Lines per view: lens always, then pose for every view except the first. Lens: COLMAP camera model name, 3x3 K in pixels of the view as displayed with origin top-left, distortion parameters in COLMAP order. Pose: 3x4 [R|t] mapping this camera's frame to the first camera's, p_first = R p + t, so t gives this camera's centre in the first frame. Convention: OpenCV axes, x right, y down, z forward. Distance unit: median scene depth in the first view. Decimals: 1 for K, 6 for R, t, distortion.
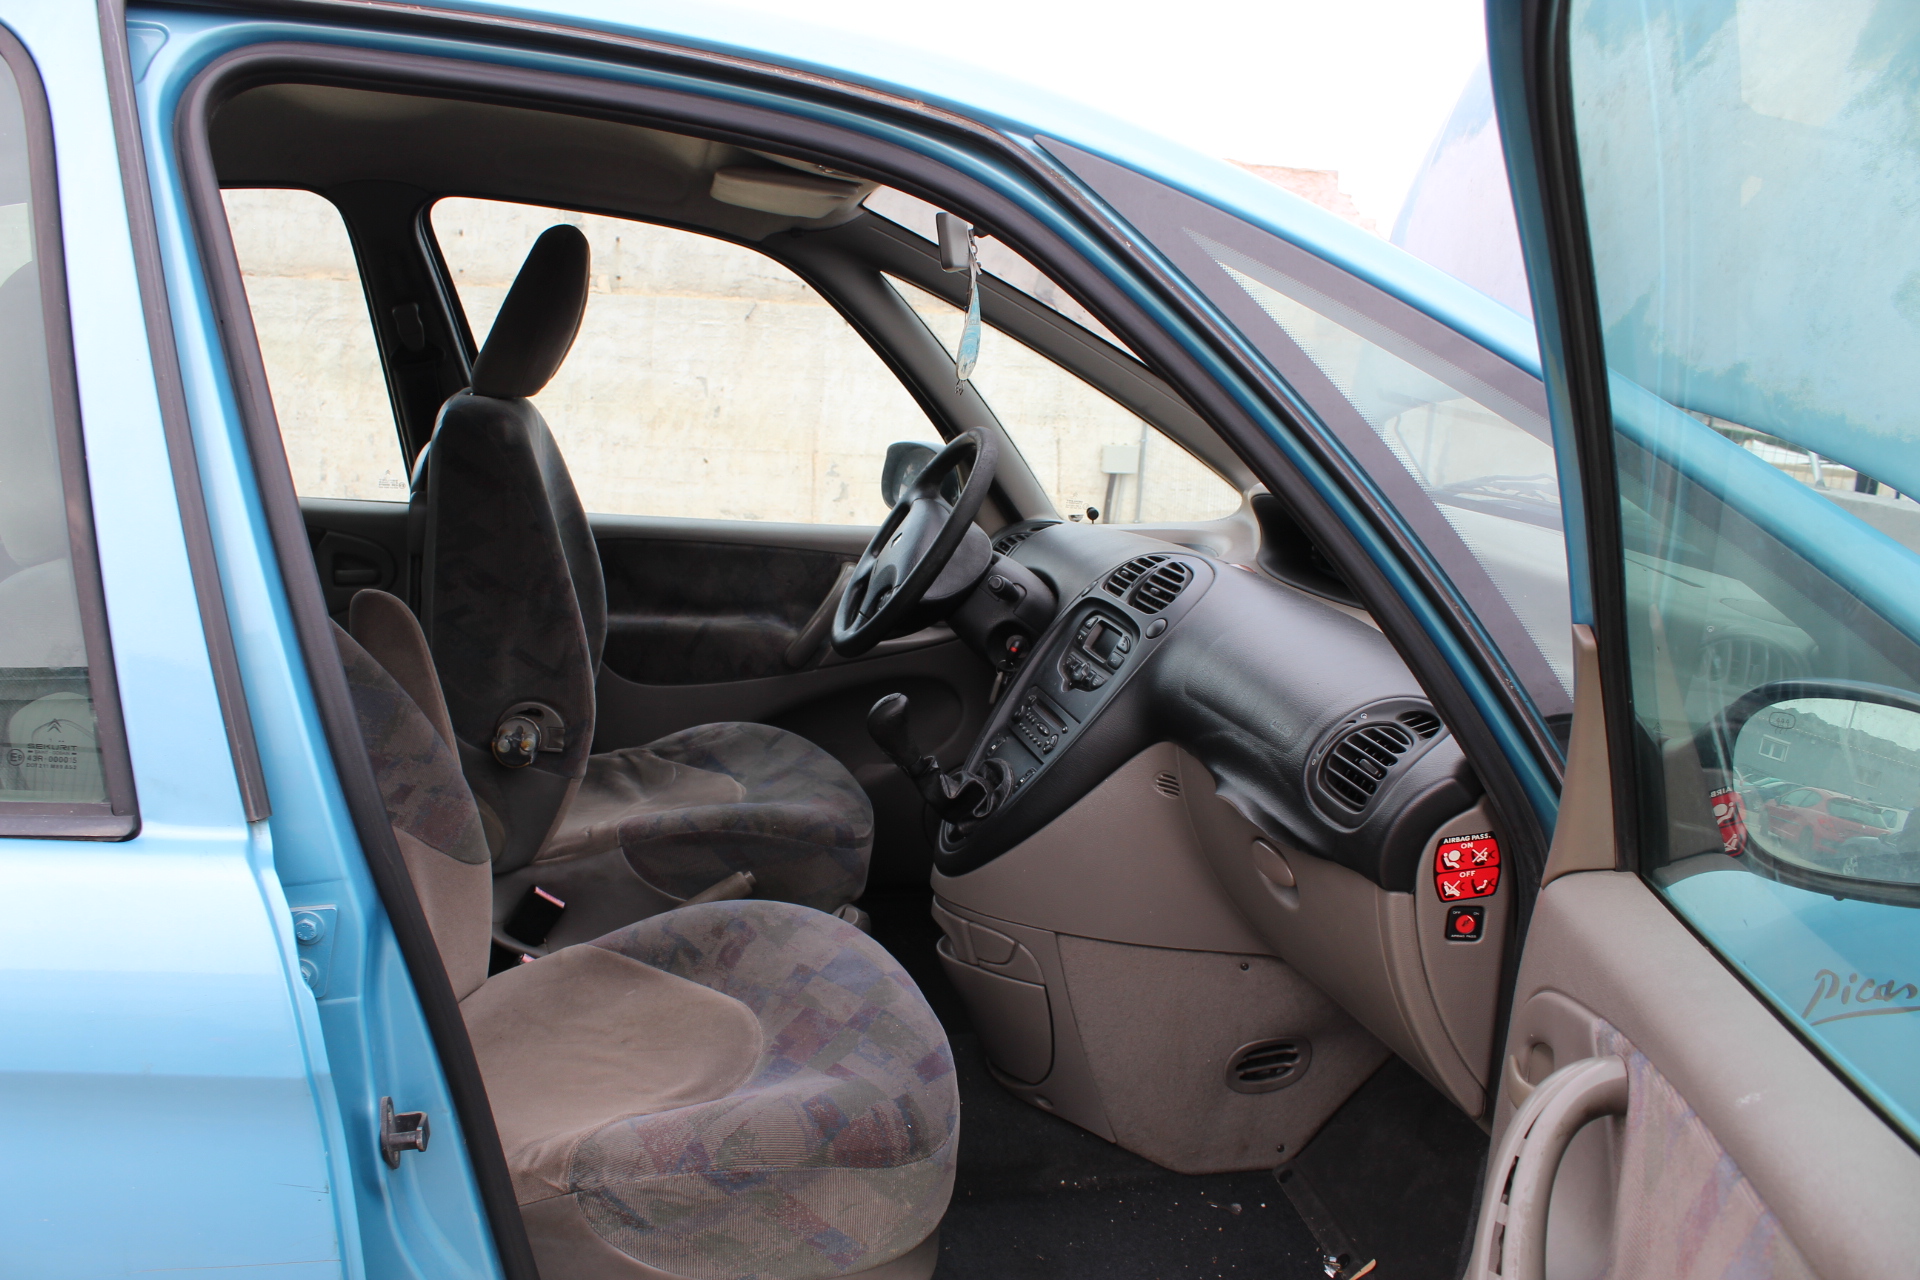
lens RADIAL K [[1560.7, 0, 918.9], [0, 1560.7, 645.0], [0, 0, 1]] dist [-0.178683, 0.139916]
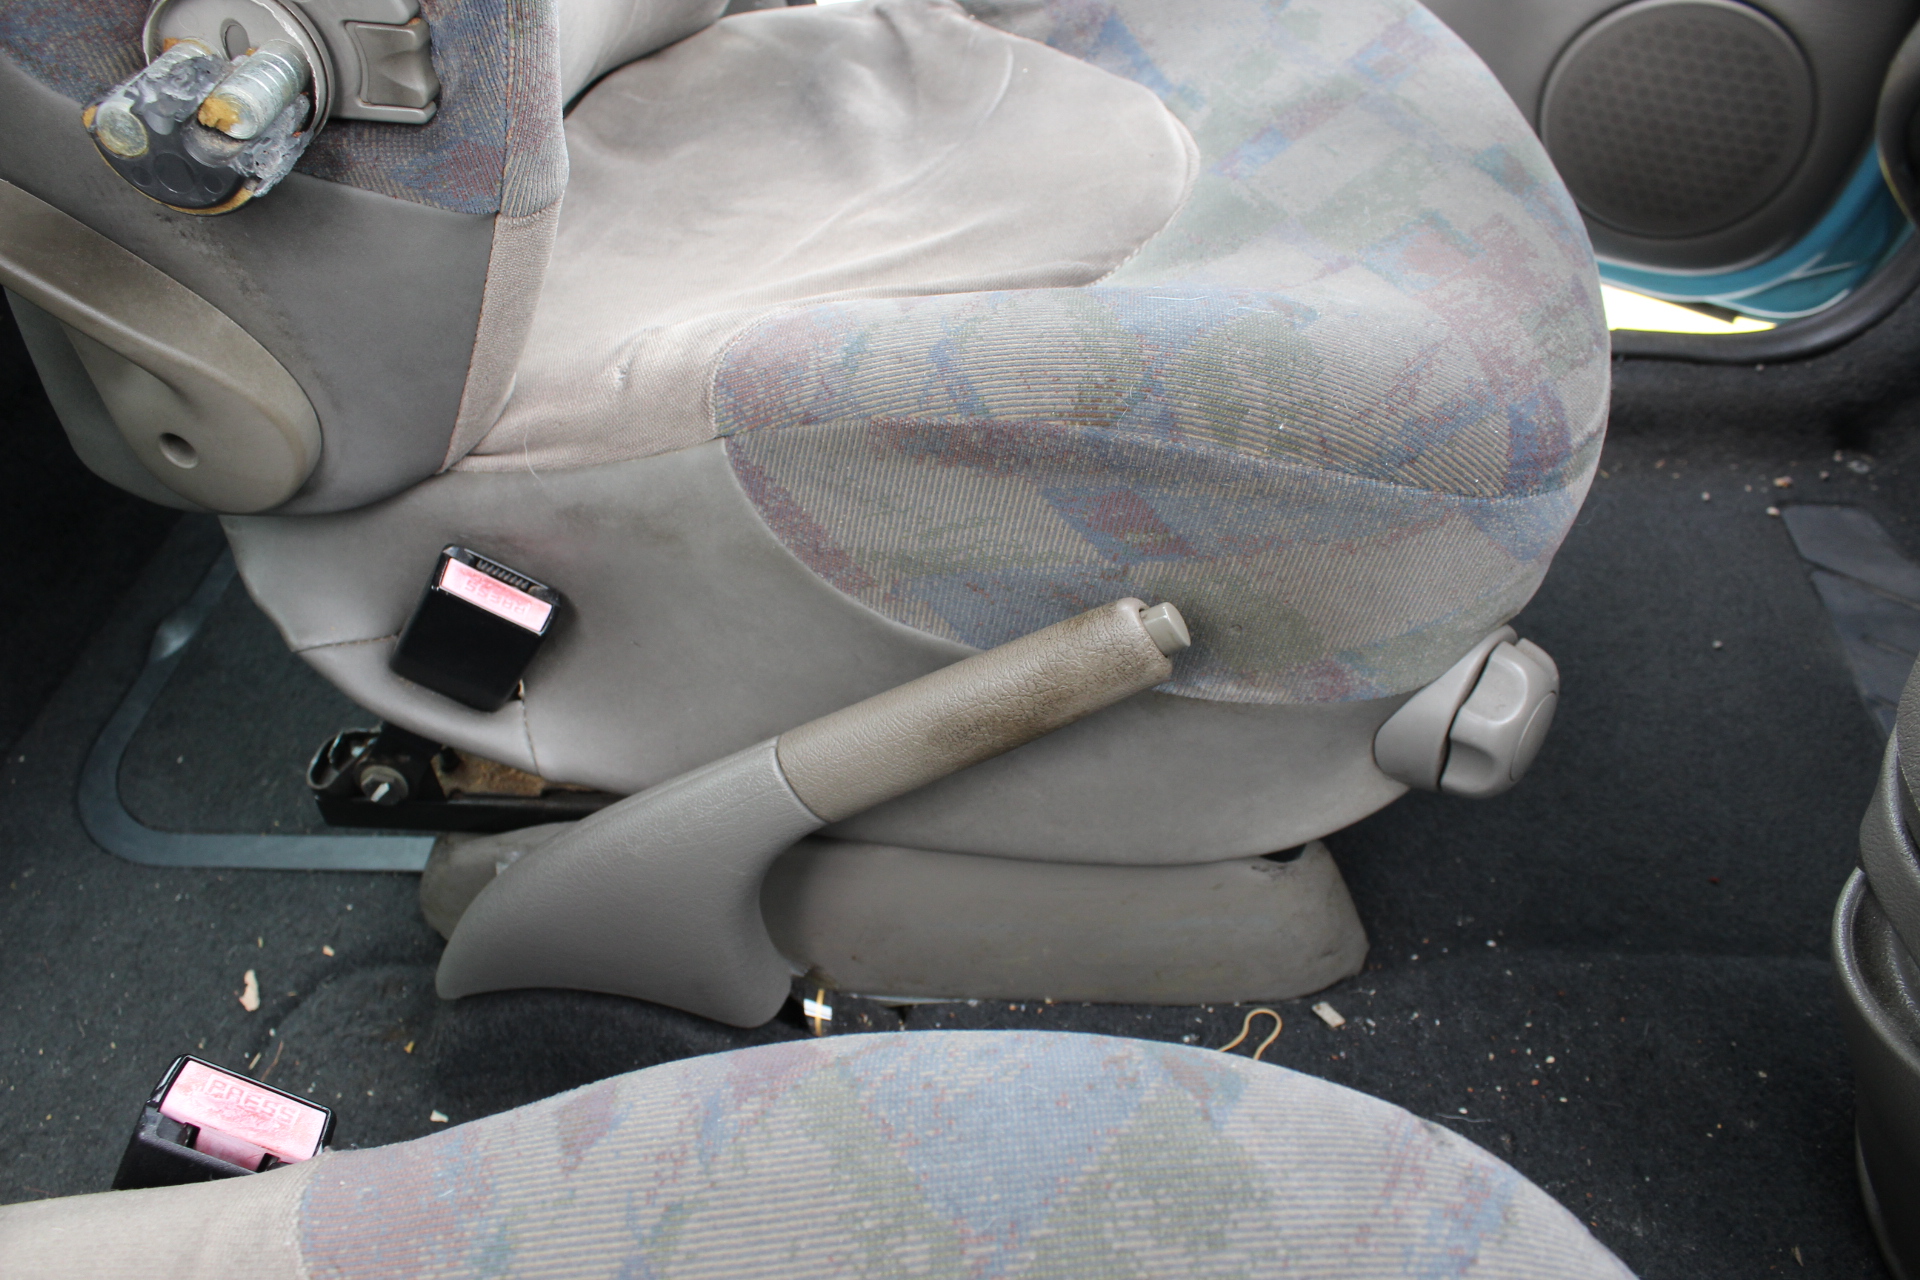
lens RADIAL K [[1560.7, 0, 918.9], [0, 1560.7, 645.0], [0, 0, 1]] dist [-0.178683, 0.139916]
pose [[0.955792, 0.144144, -0.256291, -0.079615], [0.007111, 0.860017, 0.510215, 0.018222], [0.293959, -0.489482, 0.820972, 0.757095]]
